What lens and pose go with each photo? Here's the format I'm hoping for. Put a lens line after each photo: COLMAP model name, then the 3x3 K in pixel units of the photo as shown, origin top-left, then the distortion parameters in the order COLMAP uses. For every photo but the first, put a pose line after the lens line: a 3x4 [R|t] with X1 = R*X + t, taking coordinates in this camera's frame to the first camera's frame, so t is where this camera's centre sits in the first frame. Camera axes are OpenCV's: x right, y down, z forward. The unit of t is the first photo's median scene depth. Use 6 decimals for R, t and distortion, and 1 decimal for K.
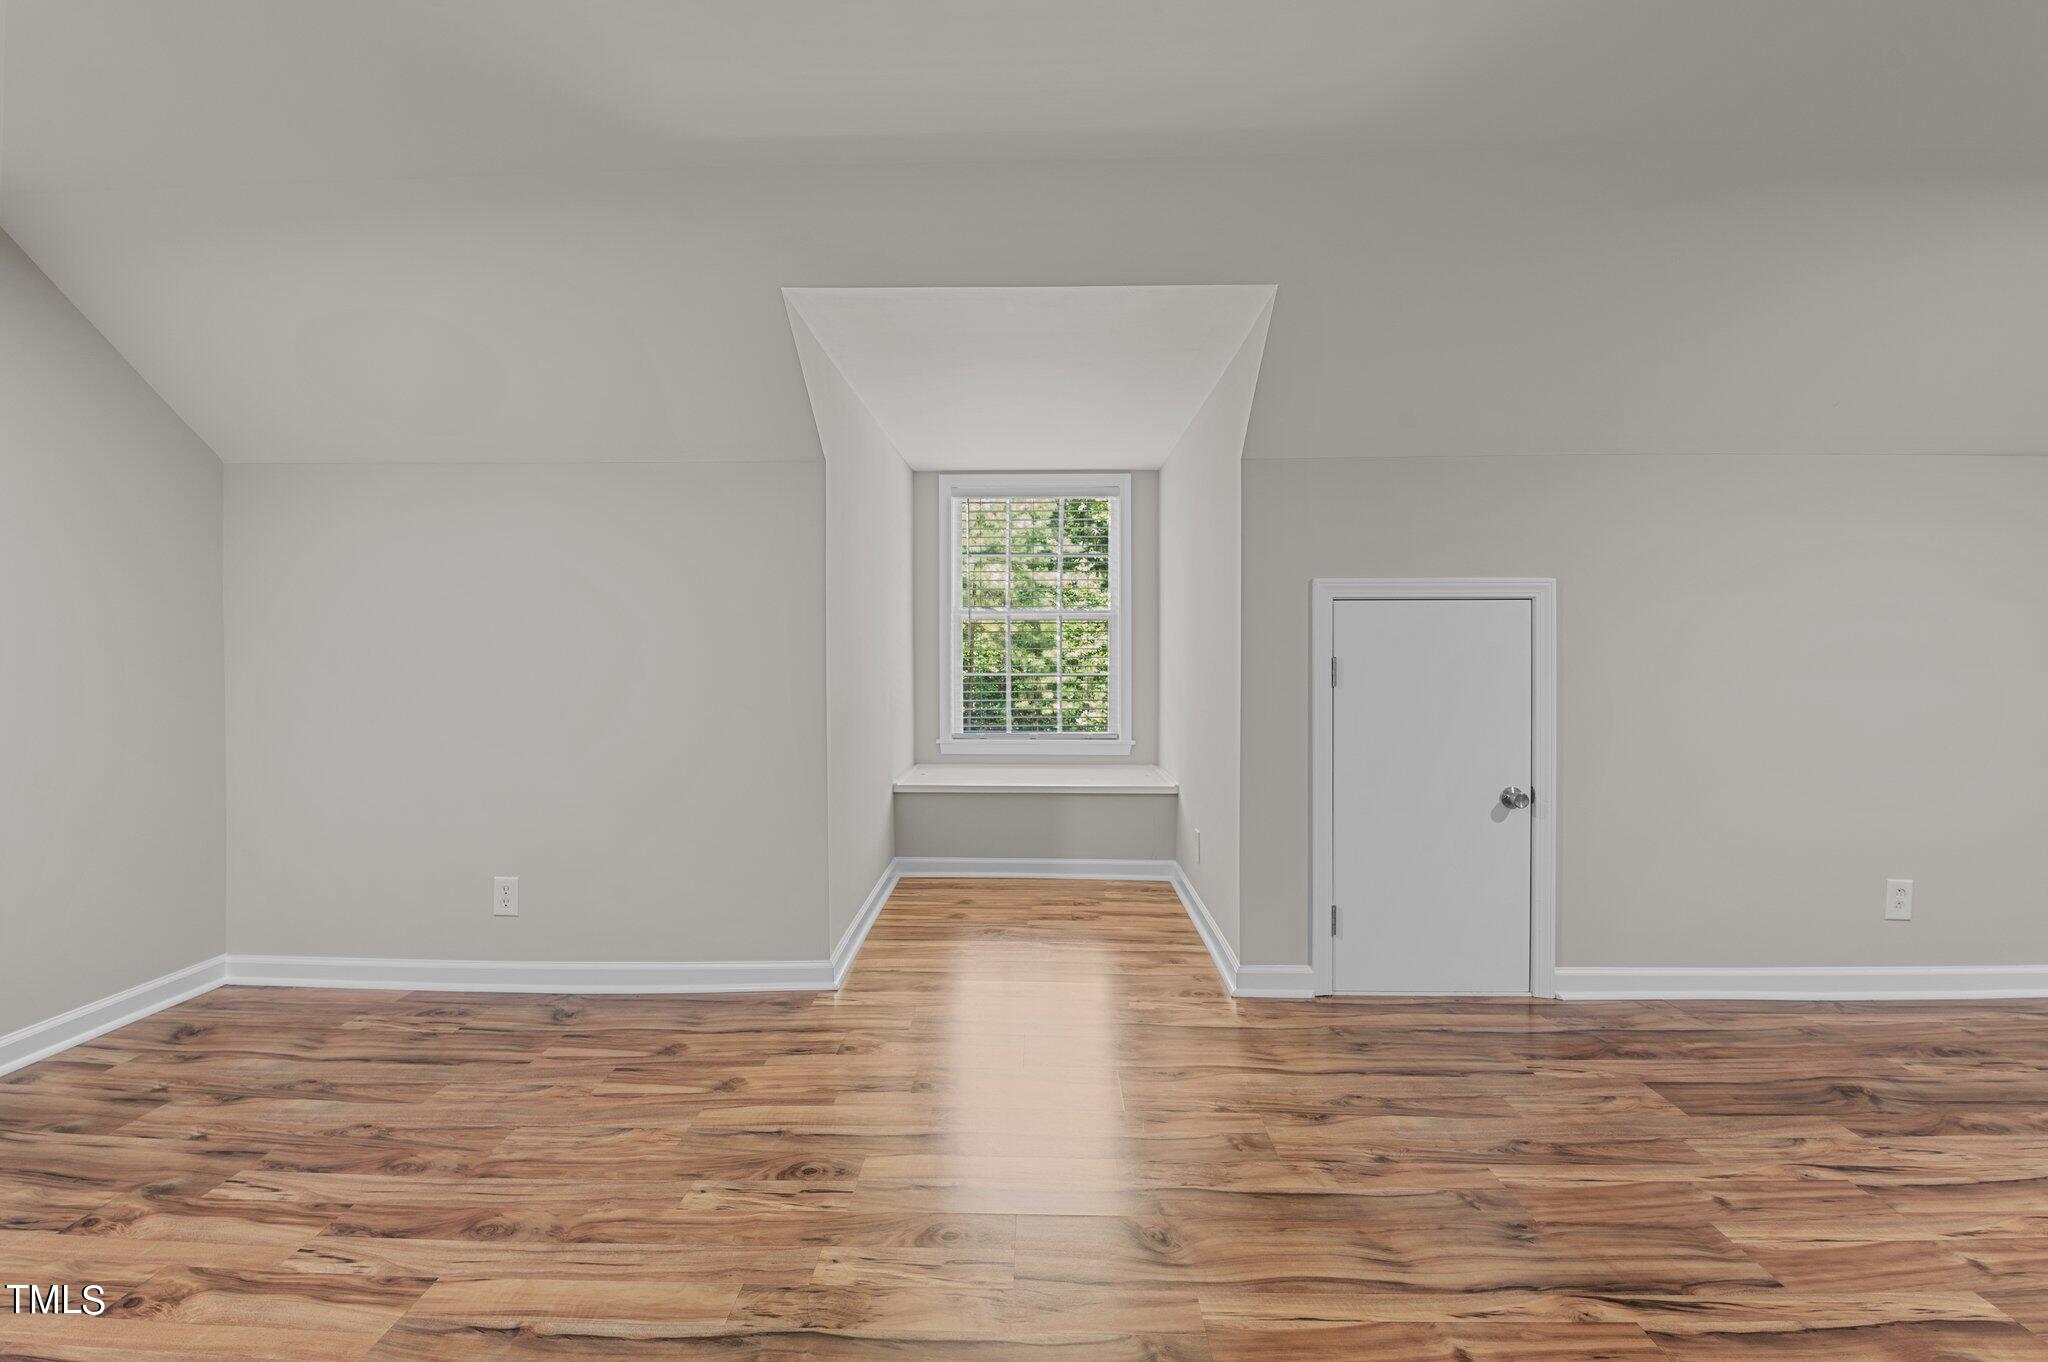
lens RADIAL K [[888.7, 0, 1006.3], [0, 888.7, 662.1], [0, 0, 1]] dist [0.021623, -0.017666]
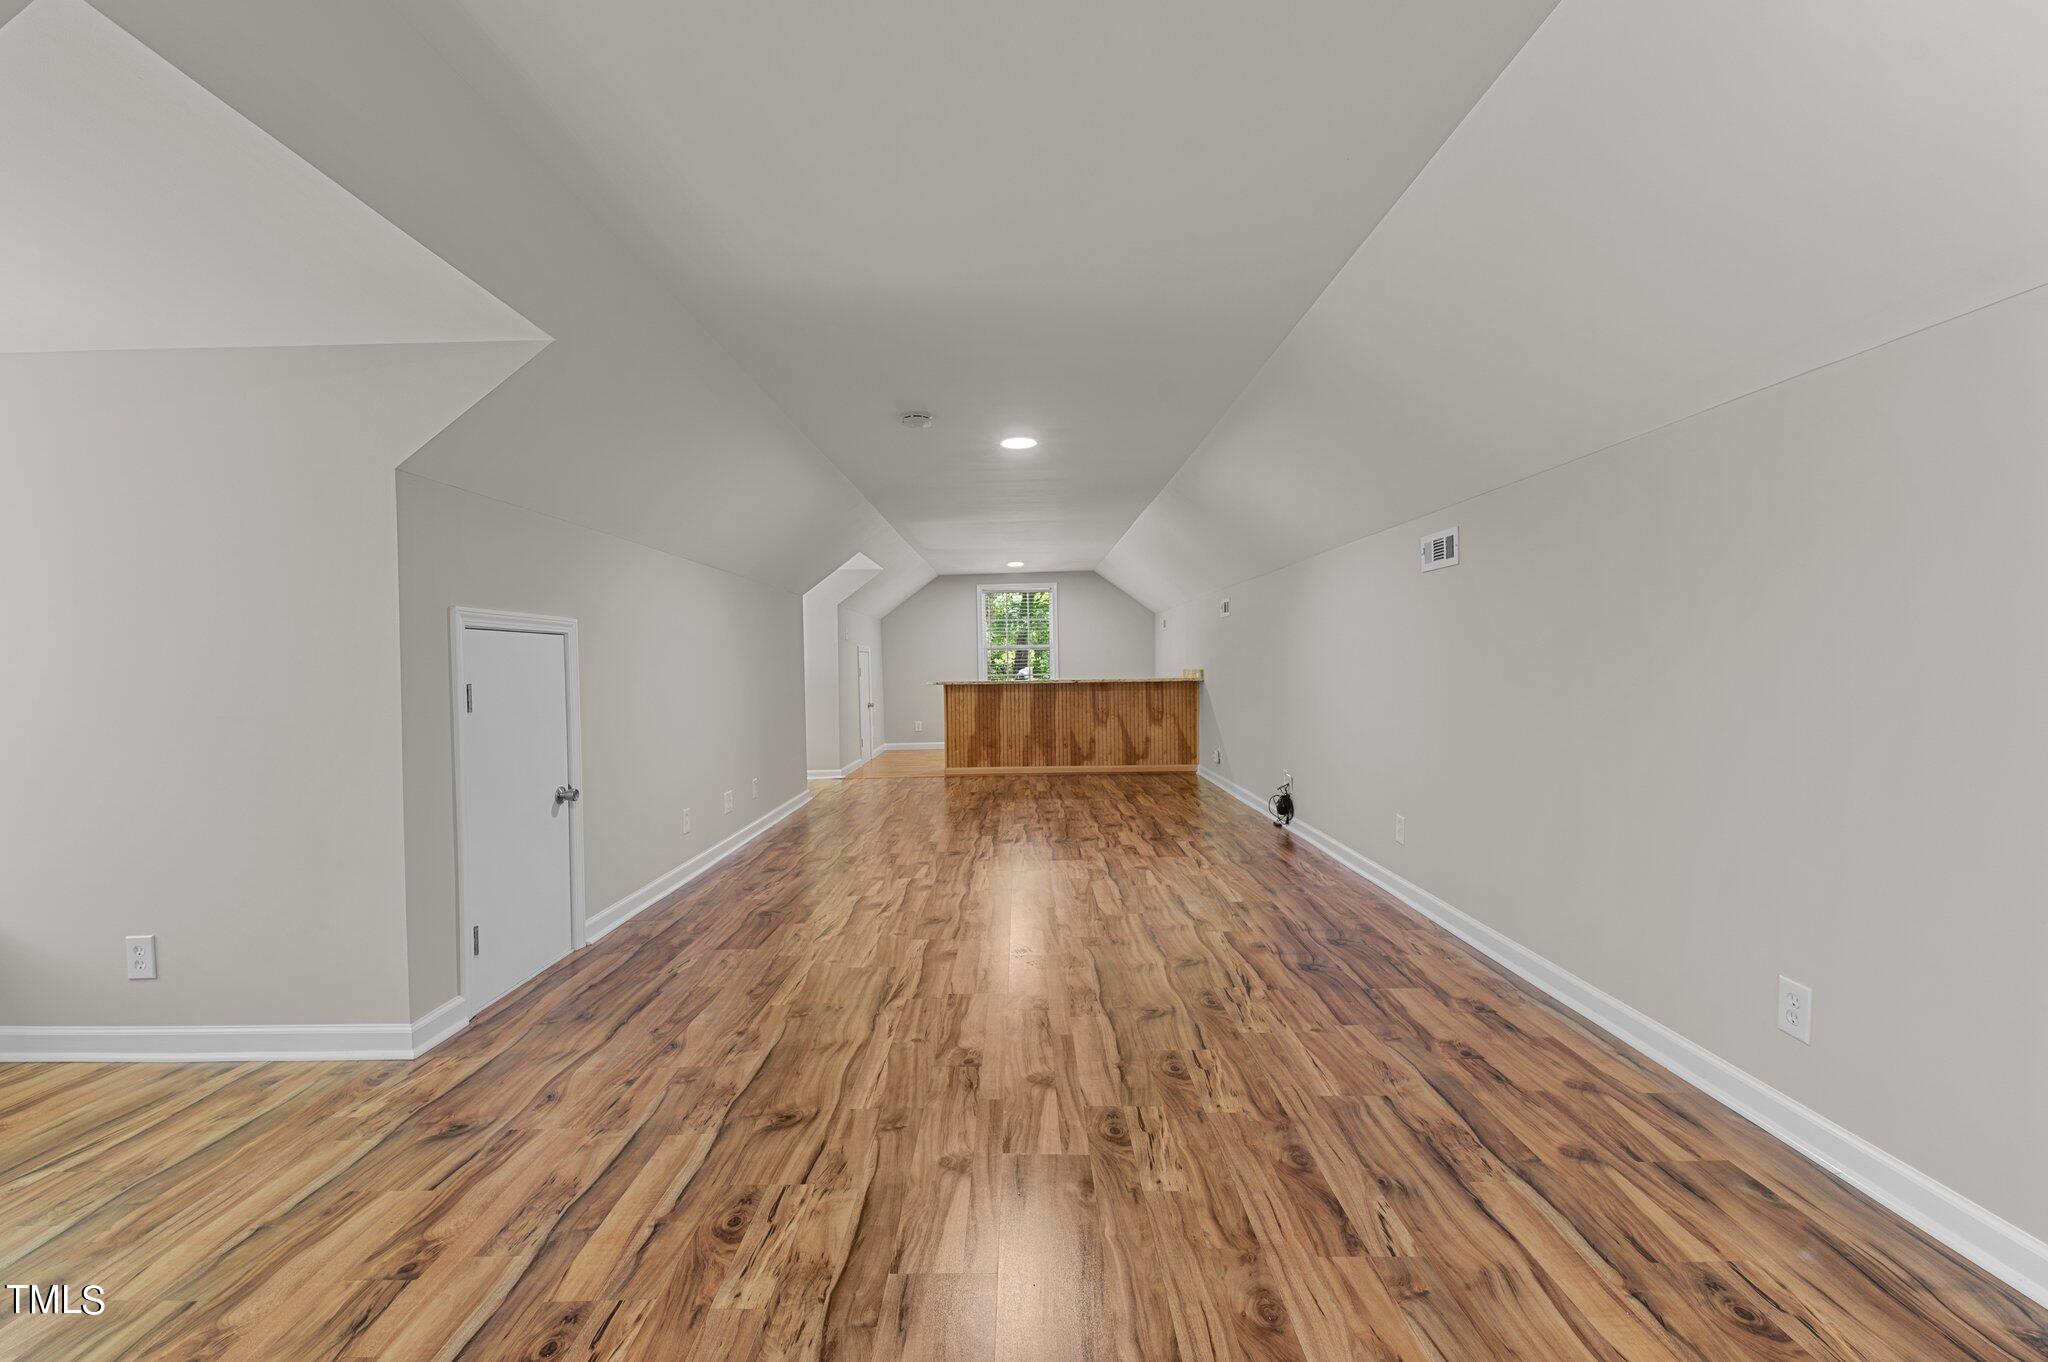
lens RADIAL K [[888.7, 0, 1006.3], [0, 888.7, 662.1], [0, 0, 1]] dist [0.021623, -0.017666]
pose [[-0.025489, 0.009324, 0.999632, -0.808096], [0.037574, 0.999259, -0.008363, 0.001928], [-0.998969, 0.037347, -0.025821, 0.486400]]
